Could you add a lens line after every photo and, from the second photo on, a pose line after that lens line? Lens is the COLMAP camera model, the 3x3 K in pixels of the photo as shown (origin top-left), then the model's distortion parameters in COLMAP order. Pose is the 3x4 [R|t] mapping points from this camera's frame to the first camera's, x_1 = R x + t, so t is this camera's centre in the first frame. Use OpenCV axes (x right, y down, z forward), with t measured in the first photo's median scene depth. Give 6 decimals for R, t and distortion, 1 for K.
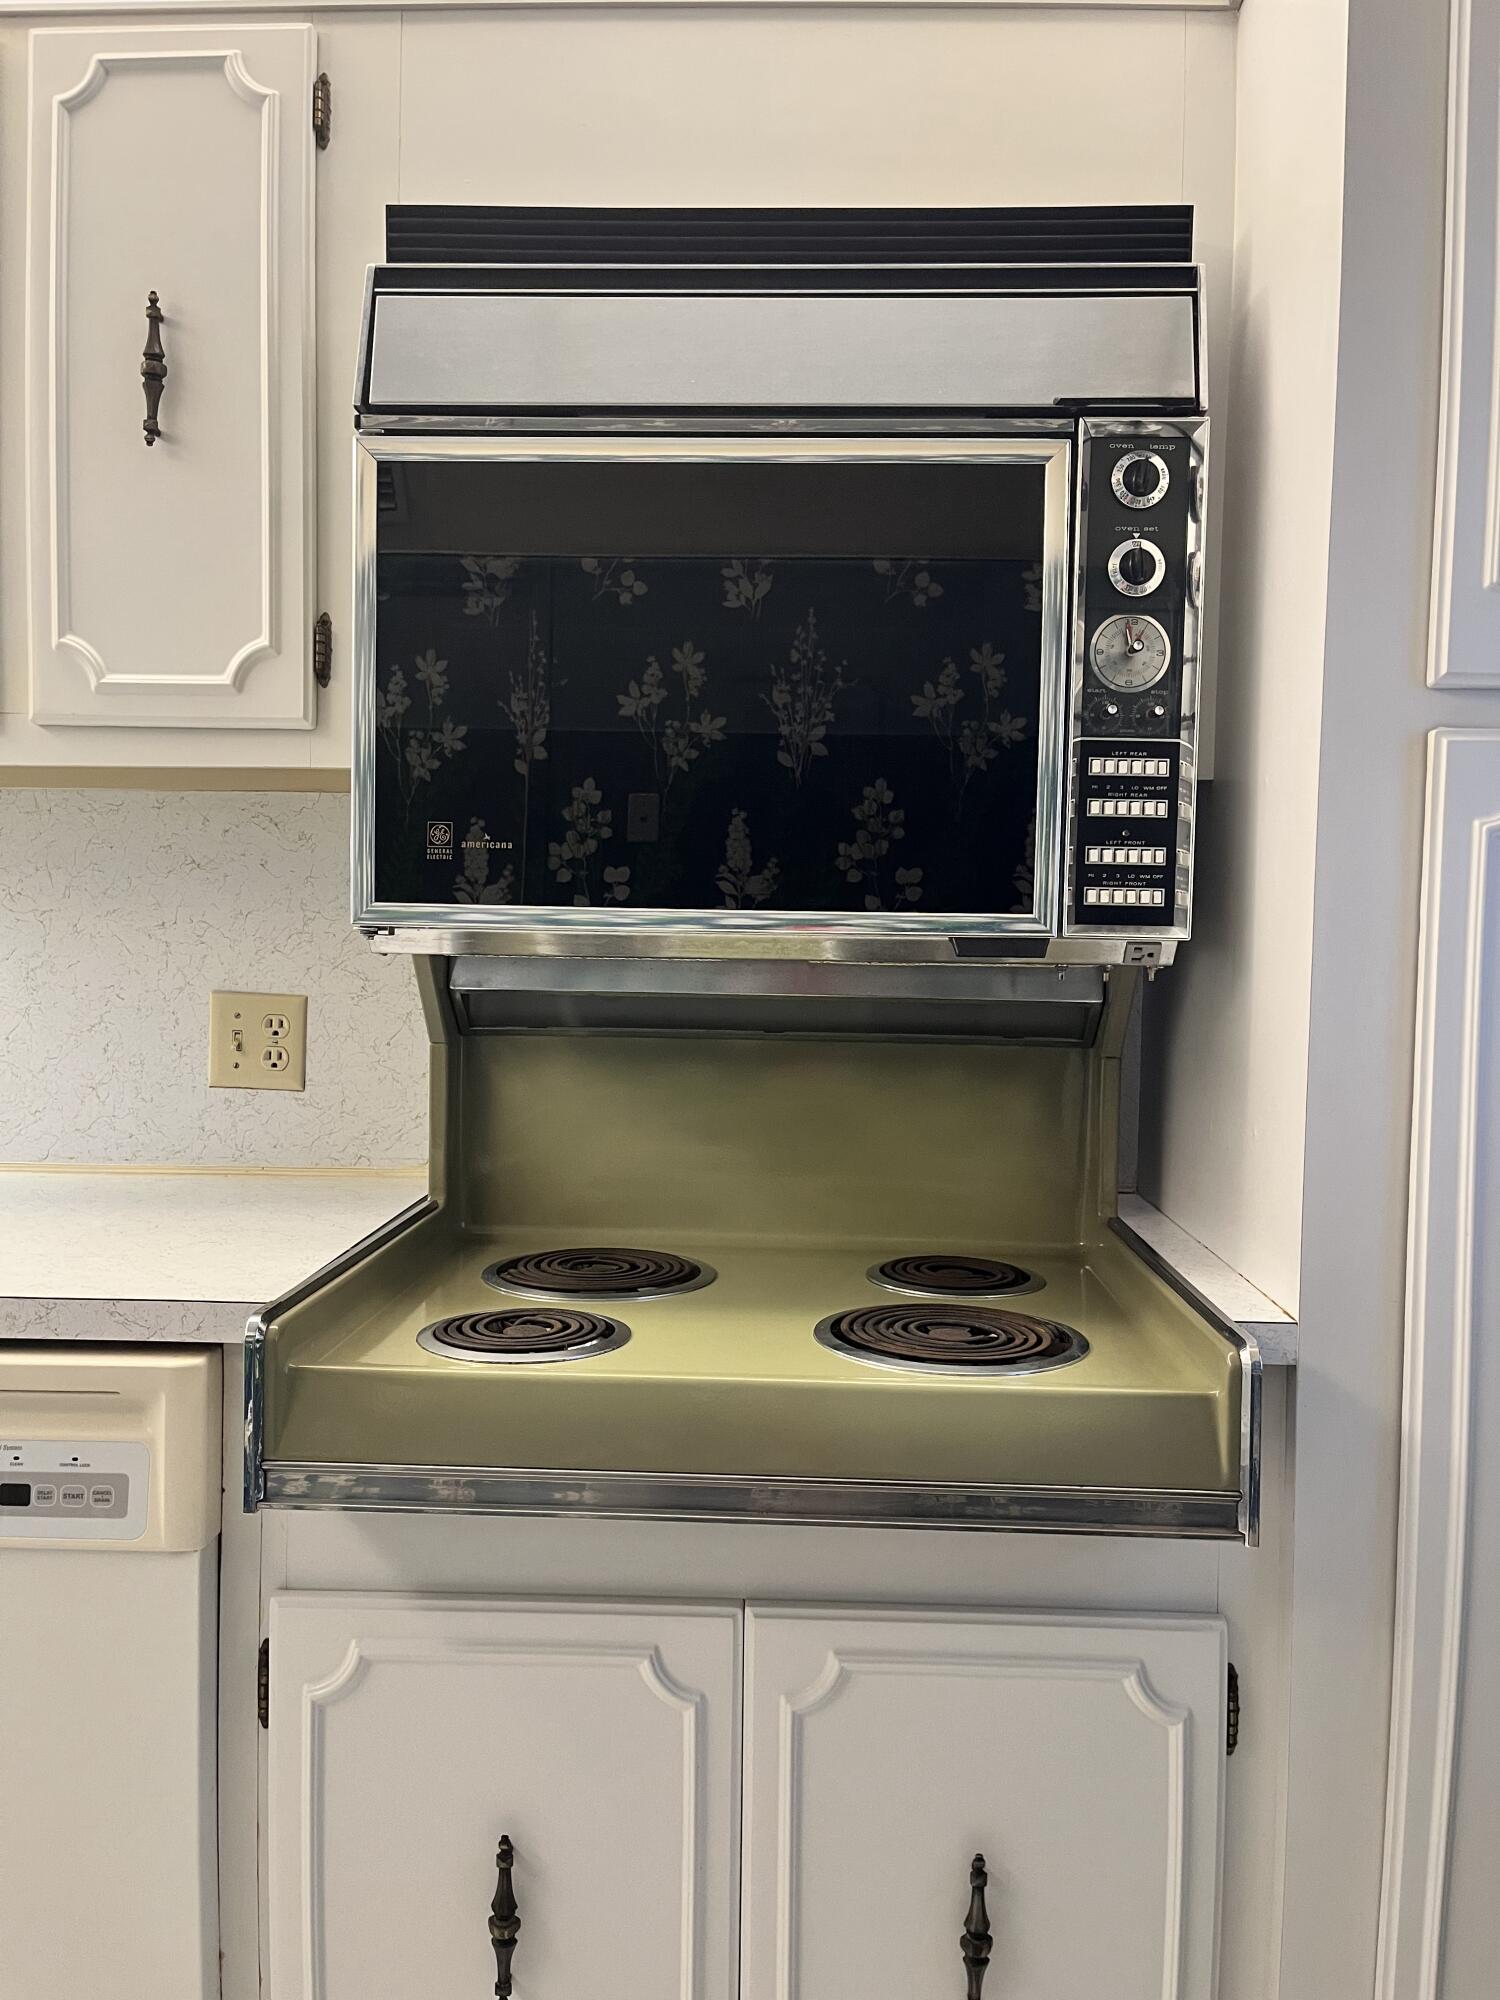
lens RADIAL K [[1521.6, 0, 742.0], [0, 1521.6, 1006.0], [0, 0, 1]] dist [0.074199, -0.098005]
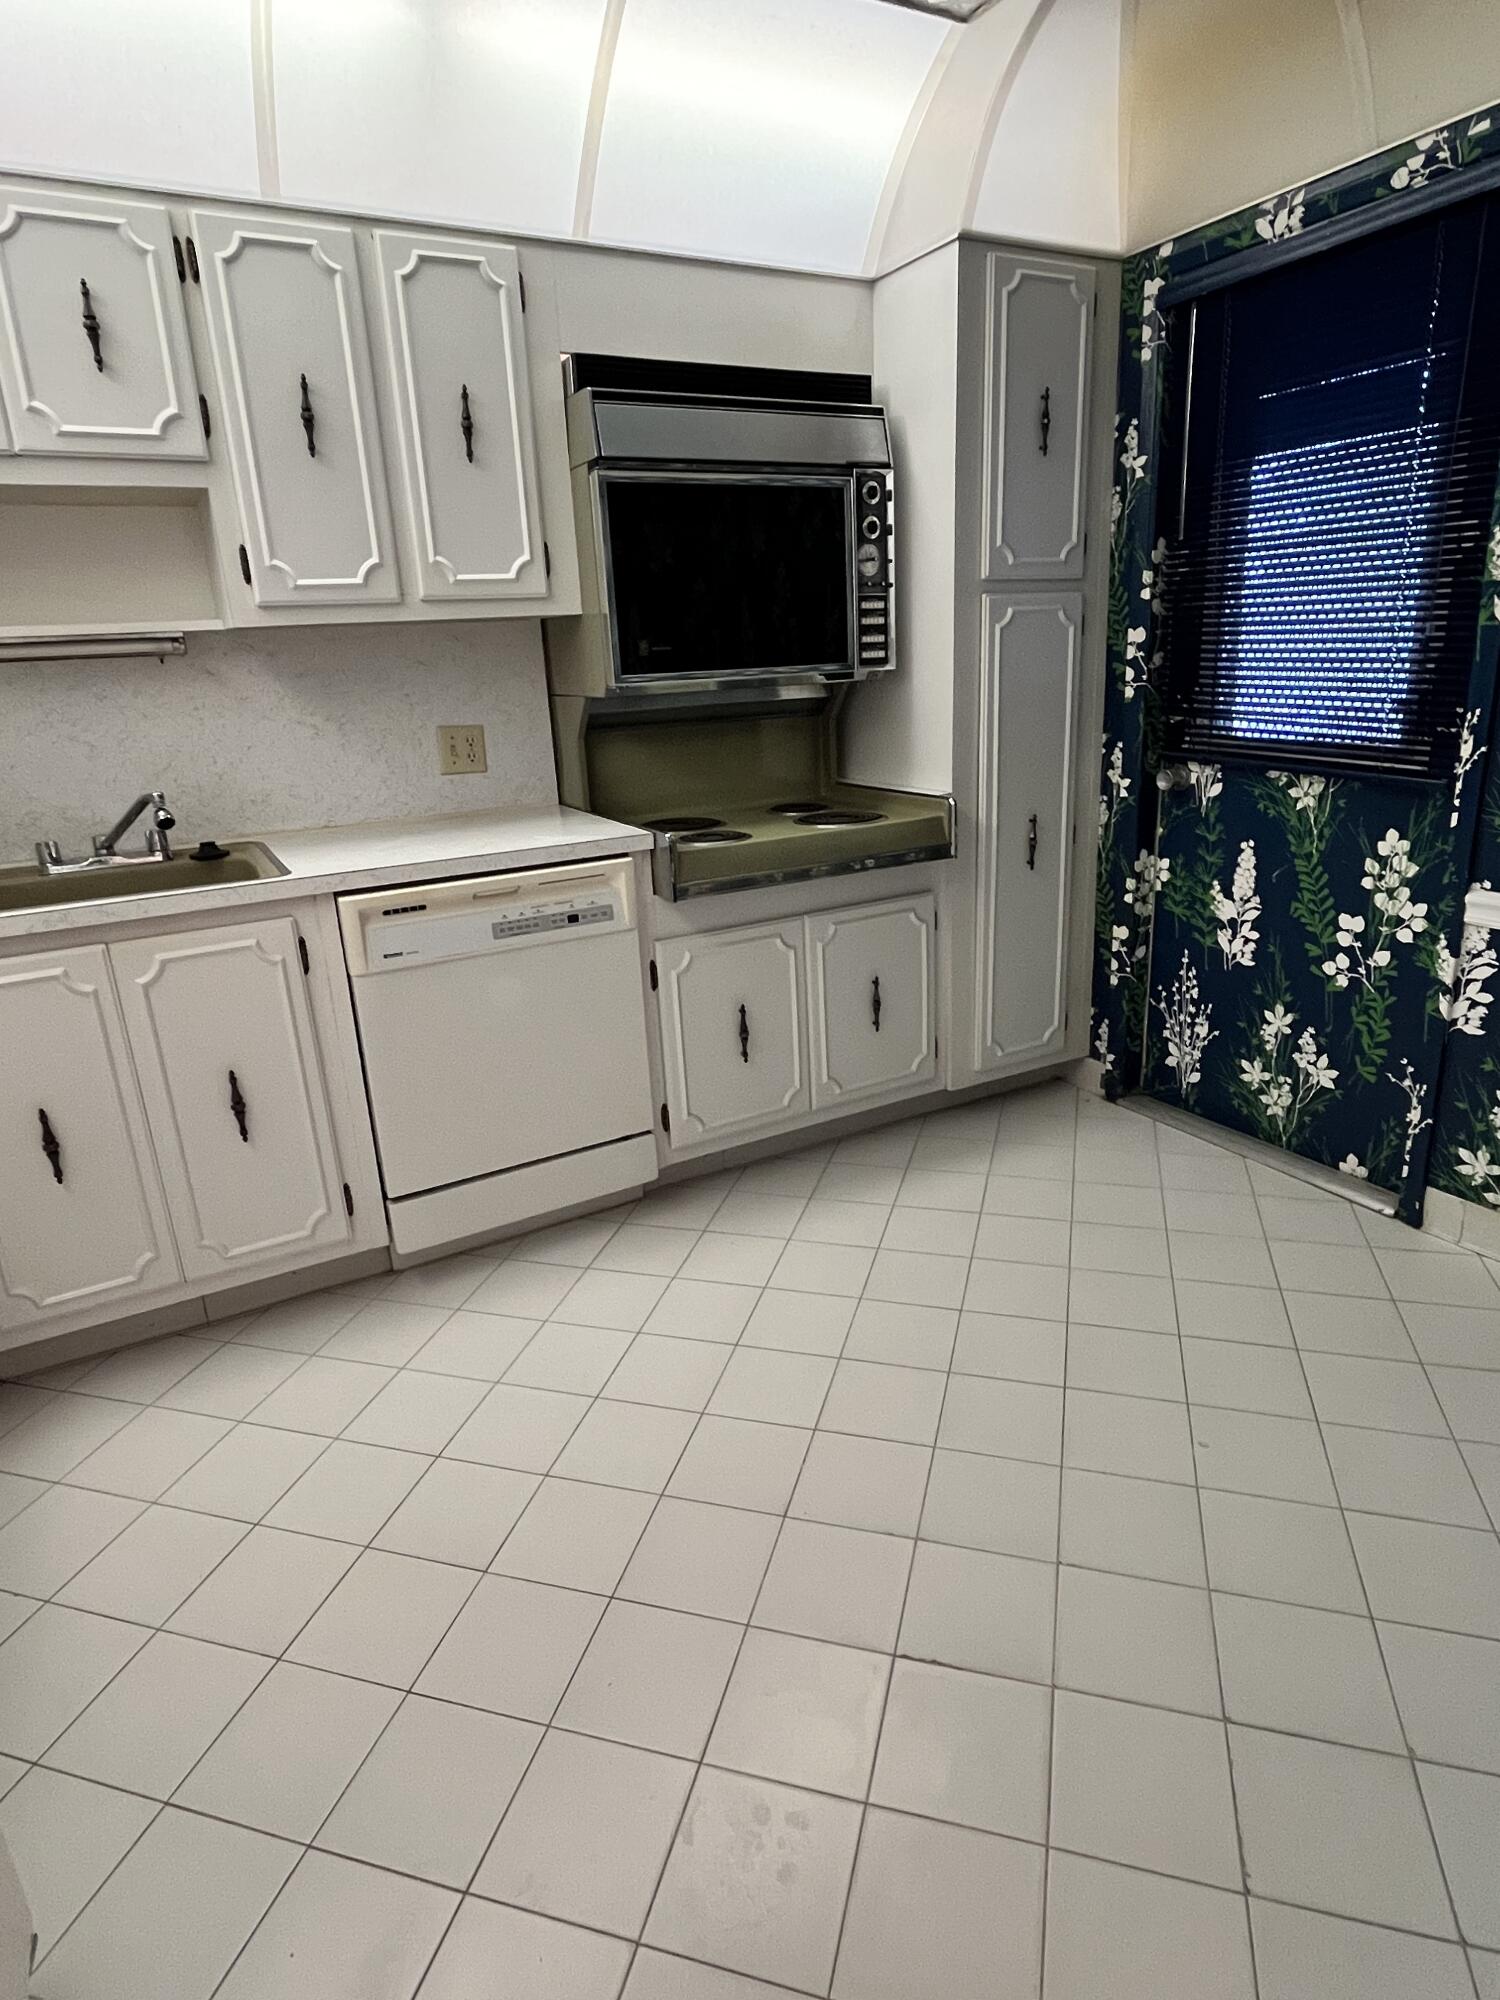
lens RADIAL K [[1129.2, 0, 750.0], [0, 1129.2, 1000.0], [0, 0, 1]] dist [0.002914, 0.000130]
pose [[0.856401, -0.207813, 0.472642, -1.038124], [0.084435, 0.959468, 0.268871, -0.039693], [-0.509360, -0.190353, 0.839237, -0.721304]]
